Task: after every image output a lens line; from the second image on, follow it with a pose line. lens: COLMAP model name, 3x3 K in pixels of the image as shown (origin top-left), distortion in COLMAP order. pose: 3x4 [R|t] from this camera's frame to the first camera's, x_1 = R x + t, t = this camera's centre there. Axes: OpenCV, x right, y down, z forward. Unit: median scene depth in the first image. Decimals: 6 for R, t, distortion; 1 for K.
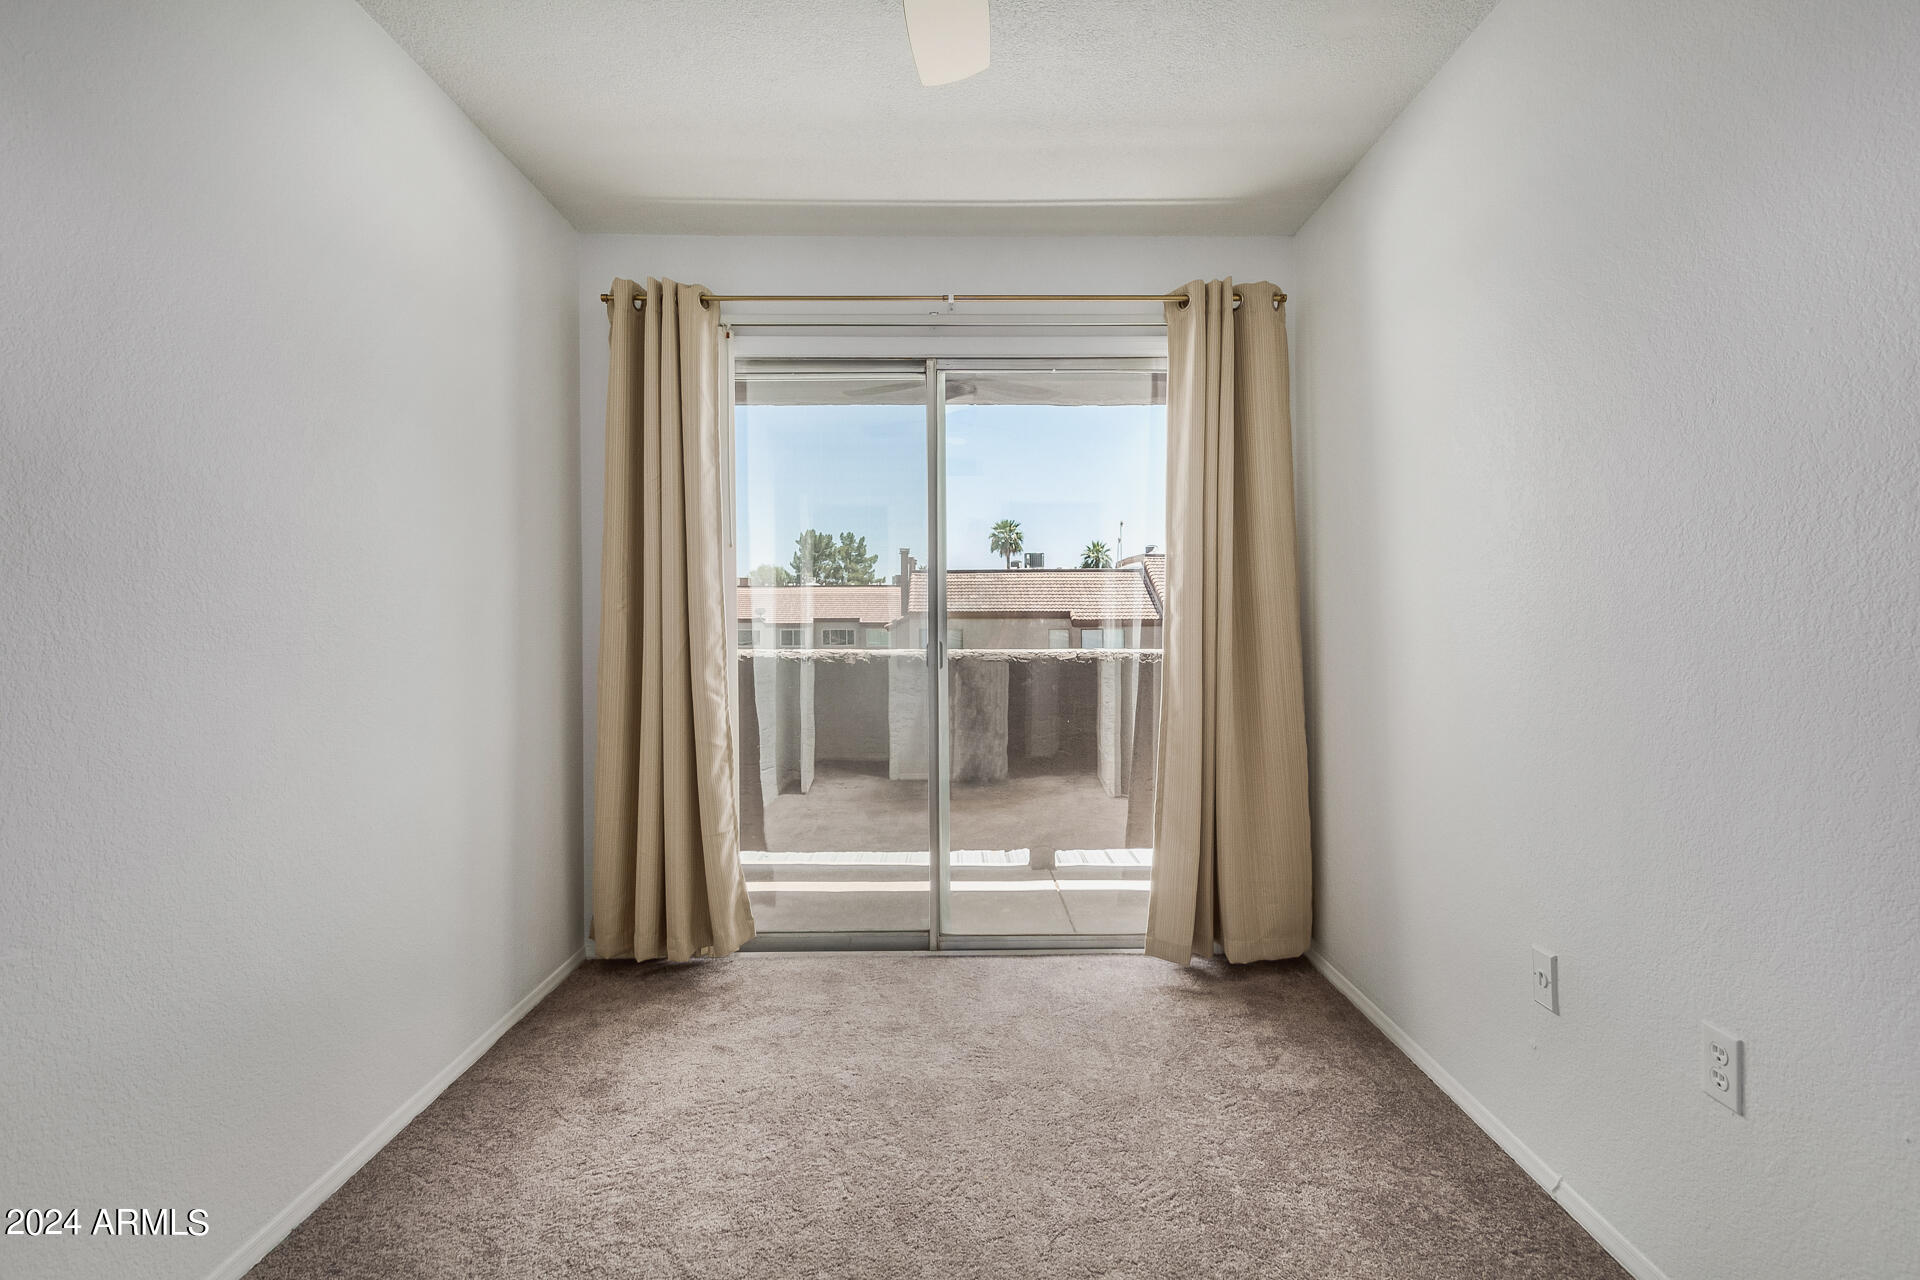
lens RADIAL K [[885.4, 0, 946.5], [0, 885.4, 625.6], [0, 0, 1]] dist [0.009411, -0.002397]
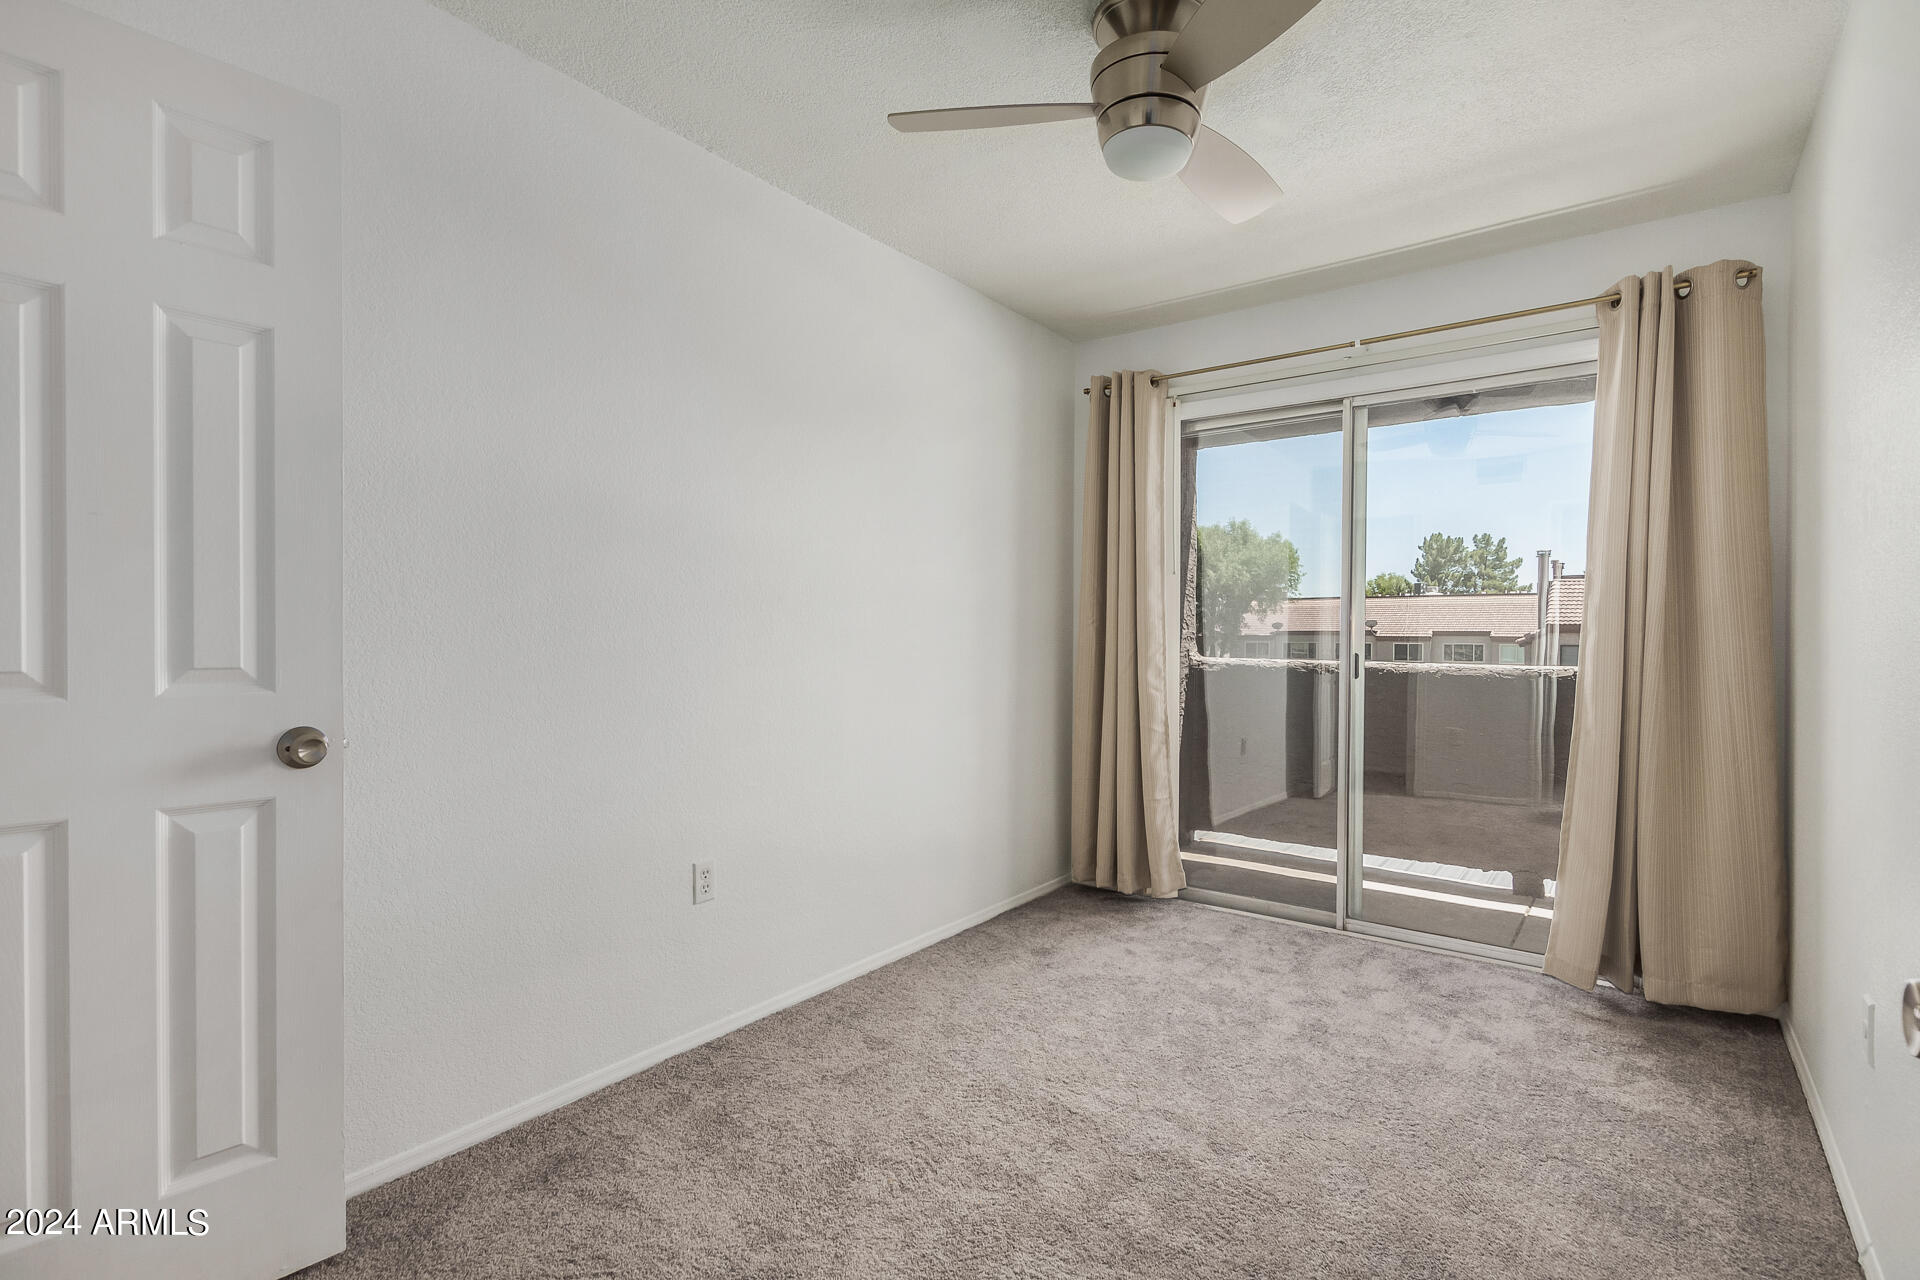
lens RADIAL K [[885.4, 0, 968.1], [0, 885.4, 646.5], [0, 0, 1]] dist [0.009411, -0.002397]
pose [[0.796576, 0.017025, -0.604299, 0.292669], [-0.010956, 0.999846, 0.013726, -0.000342], [0.604439, -0.004313, 0.796640, -0.177721]]
